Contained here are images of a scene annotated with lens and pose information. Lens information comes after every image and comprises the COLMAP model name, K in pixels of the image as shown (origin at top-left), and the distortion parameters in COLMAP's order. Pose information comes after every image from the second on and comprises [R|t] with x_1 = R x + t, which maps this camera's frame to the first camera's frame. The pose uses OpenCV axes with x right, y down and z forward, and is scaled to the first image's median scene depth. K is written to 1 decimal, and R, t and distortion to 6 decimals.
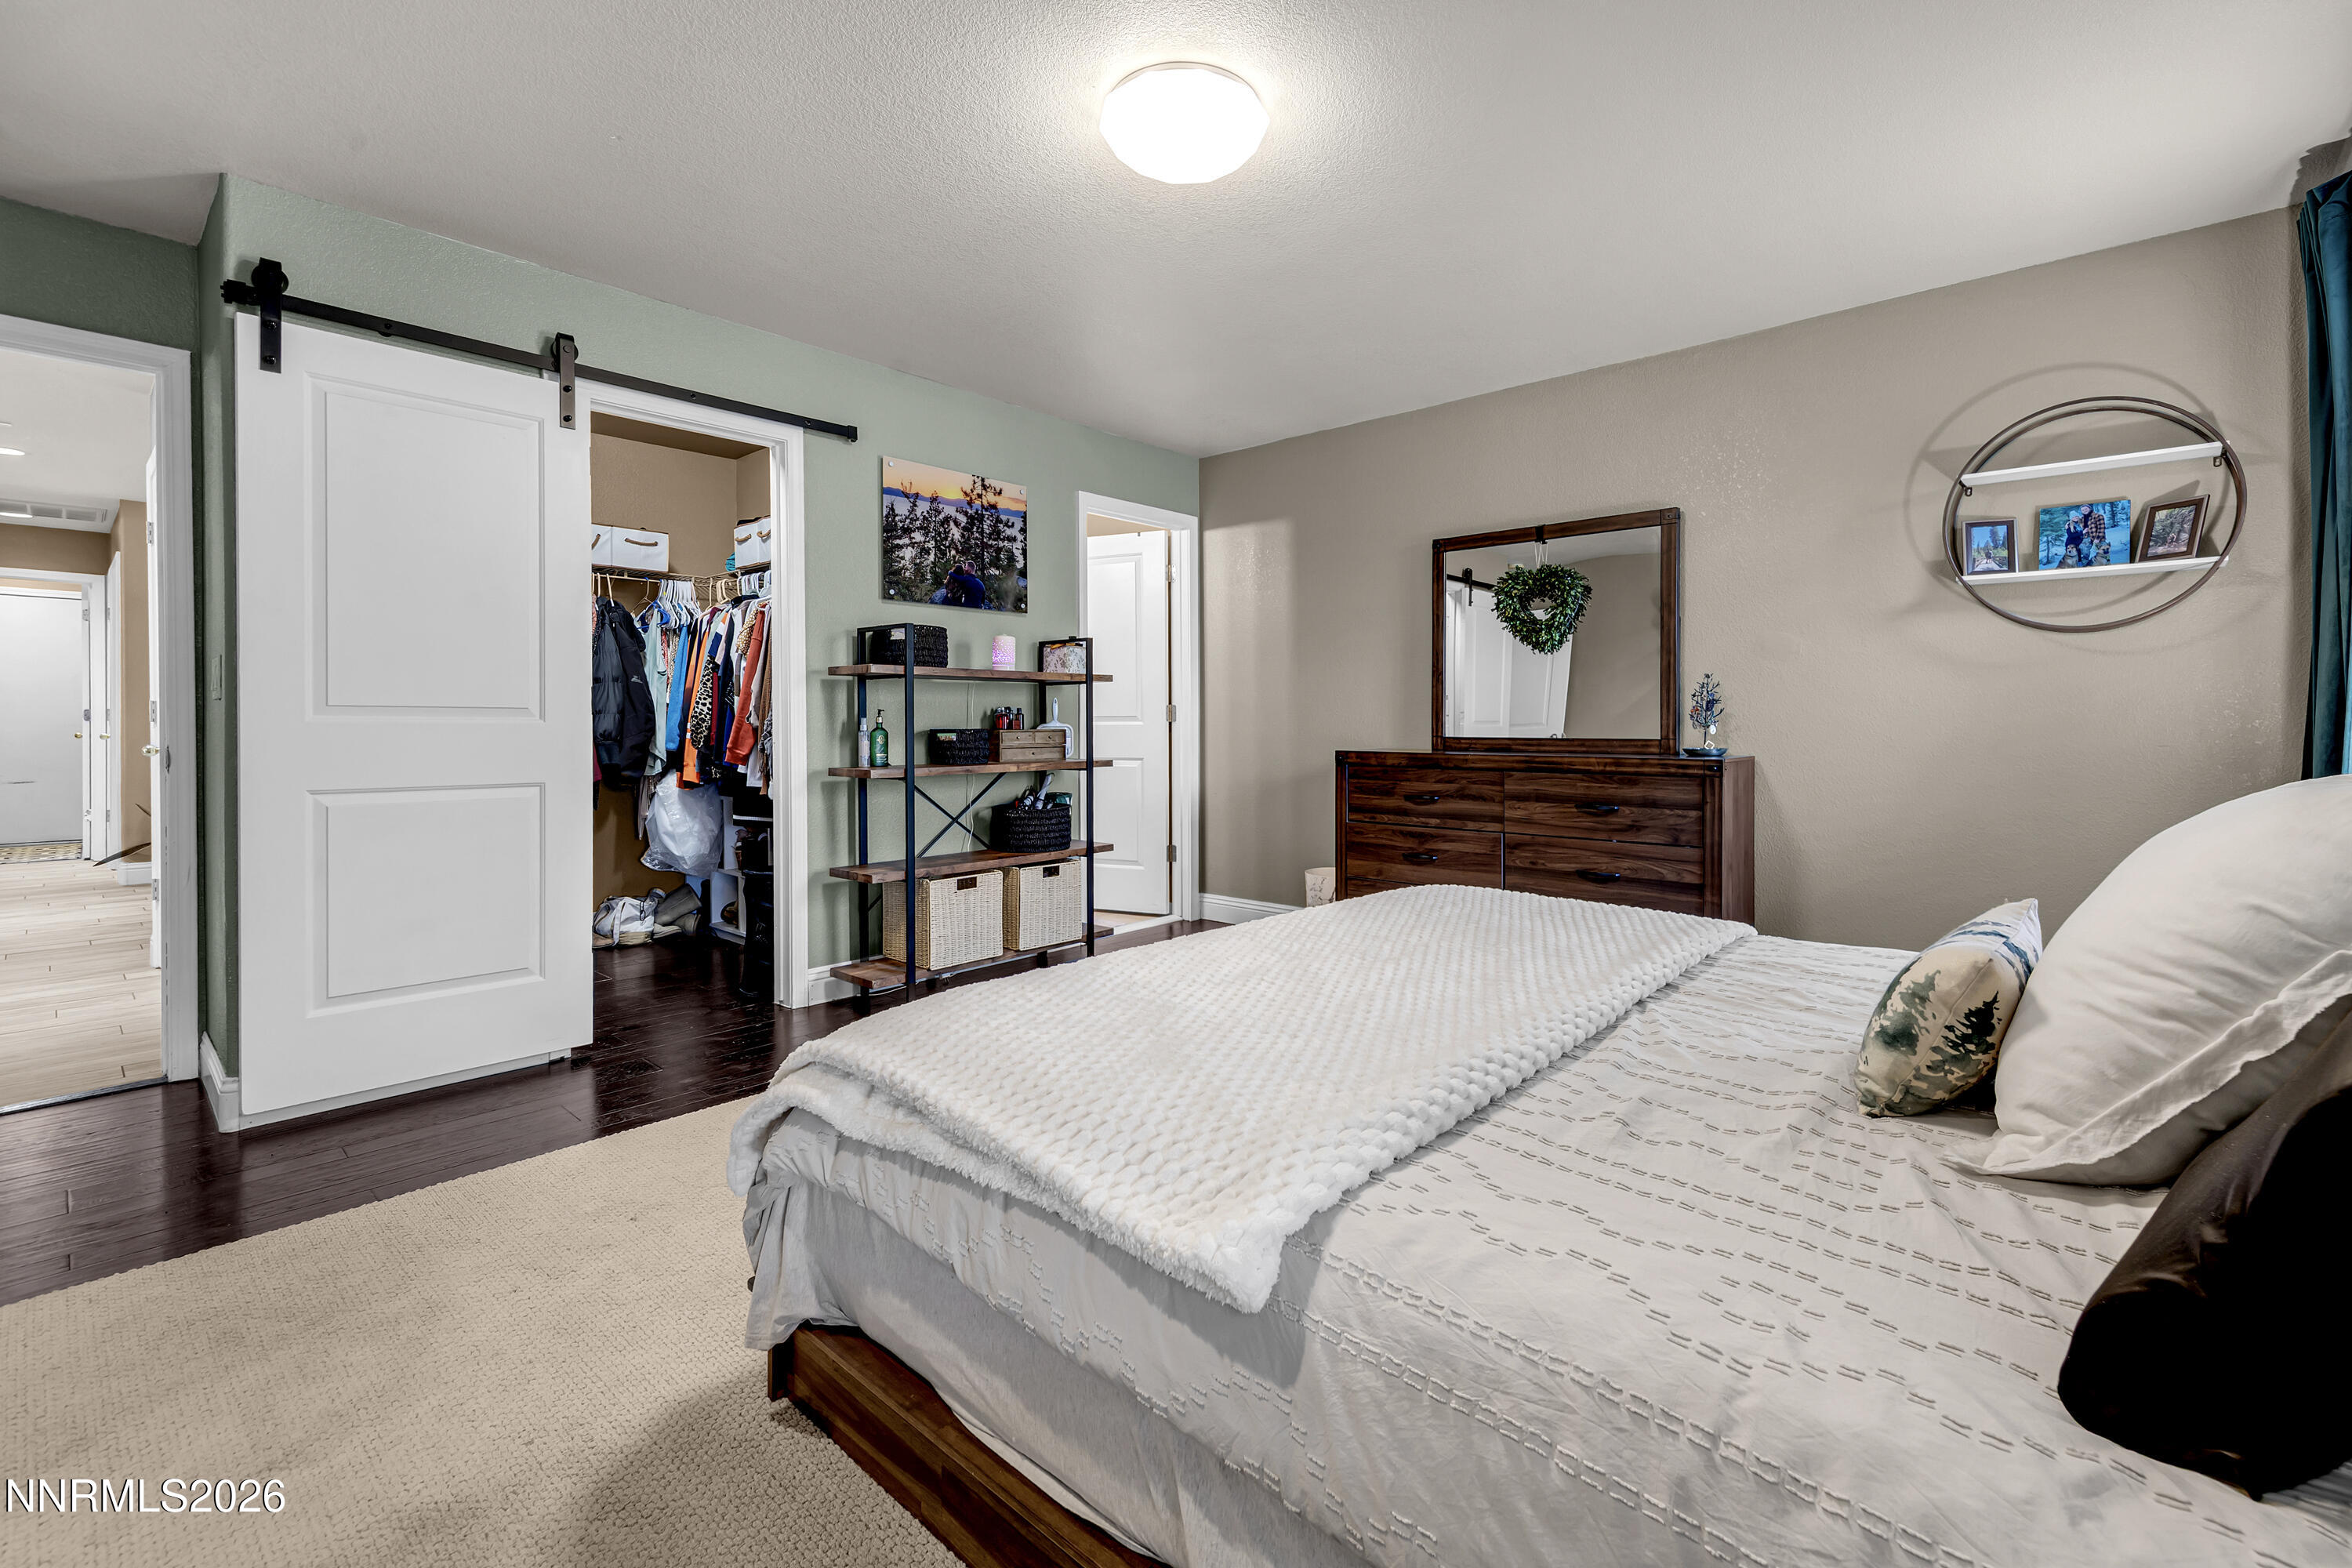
lens RADIAL K [[1021.2, 0, 1189.9], [0, 1021.2, 722.4], [0, 0, 1]] dist [-0.000014, -0.000068]
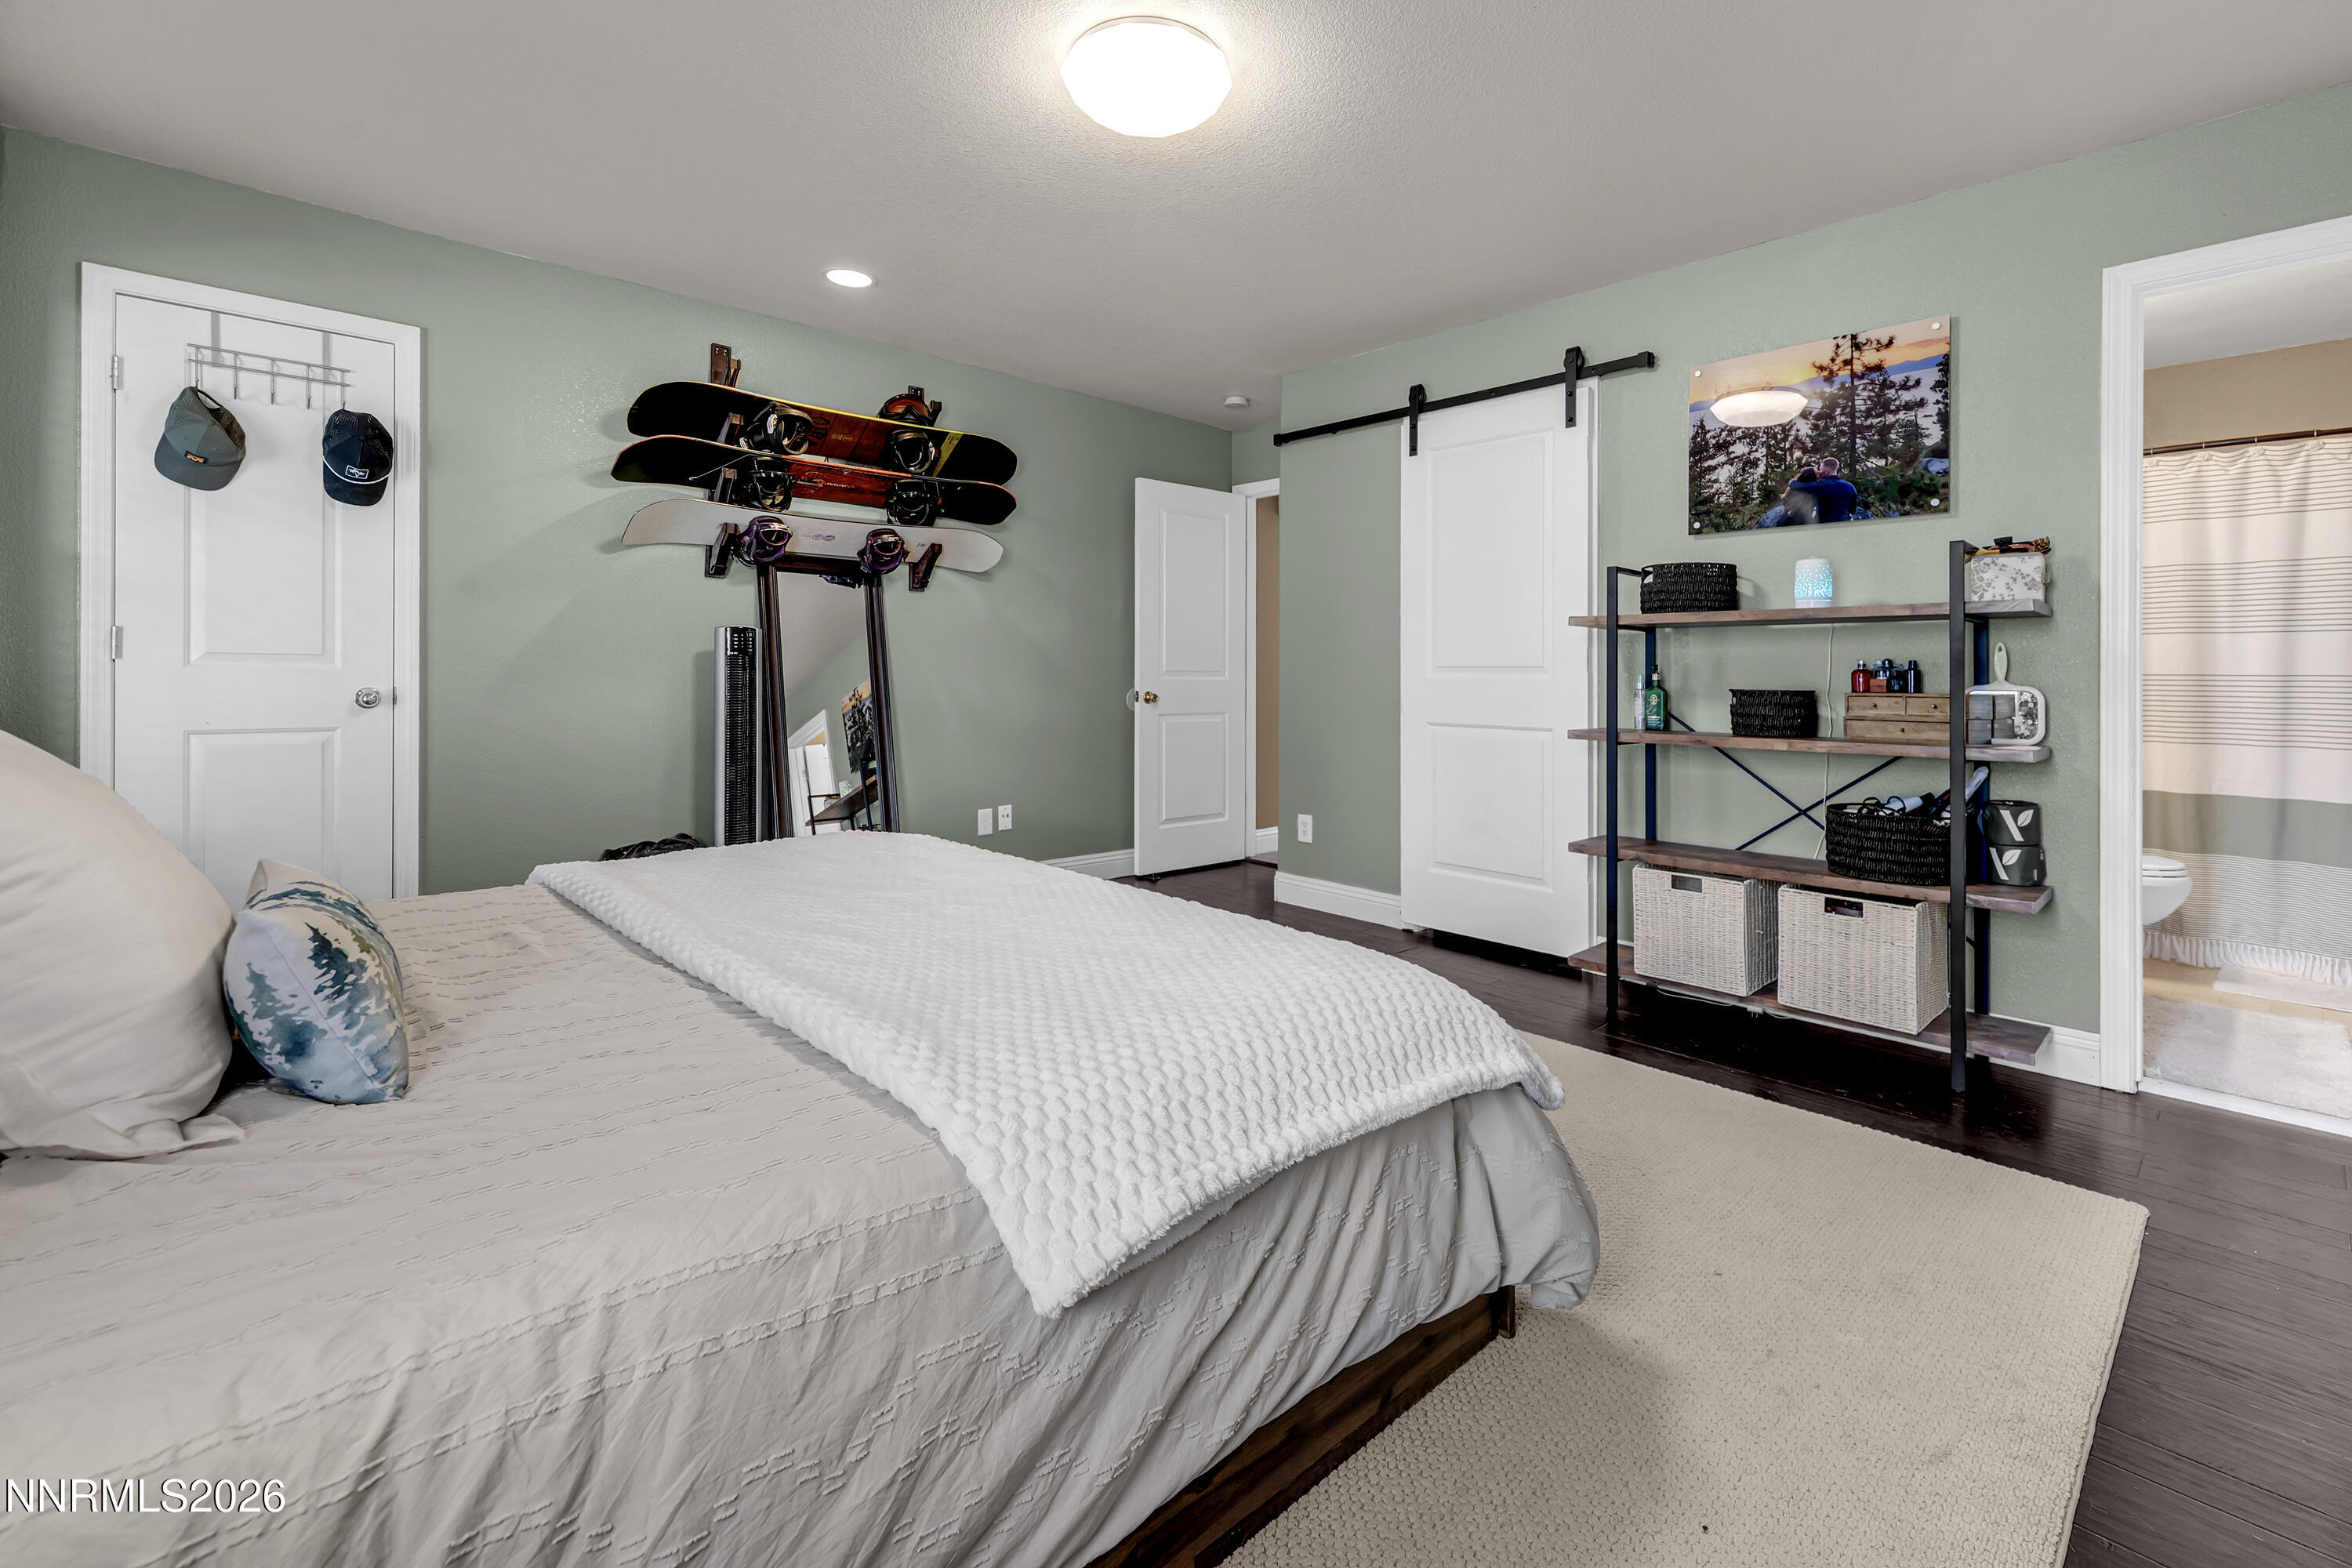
lens RADIAL K [[1021.2, 0, 1203.5], [0, 1021.2, 675.4], [0, 0, 1]] dist [-0.000014, -0.000068]
pose [[-0.080297, 0.001642, -0.996770, 0.565681], [-0.009173, 0.999955, 0.002387, -0.002104], [0.996729, 0.009335, -0.080279, 0.645760]]
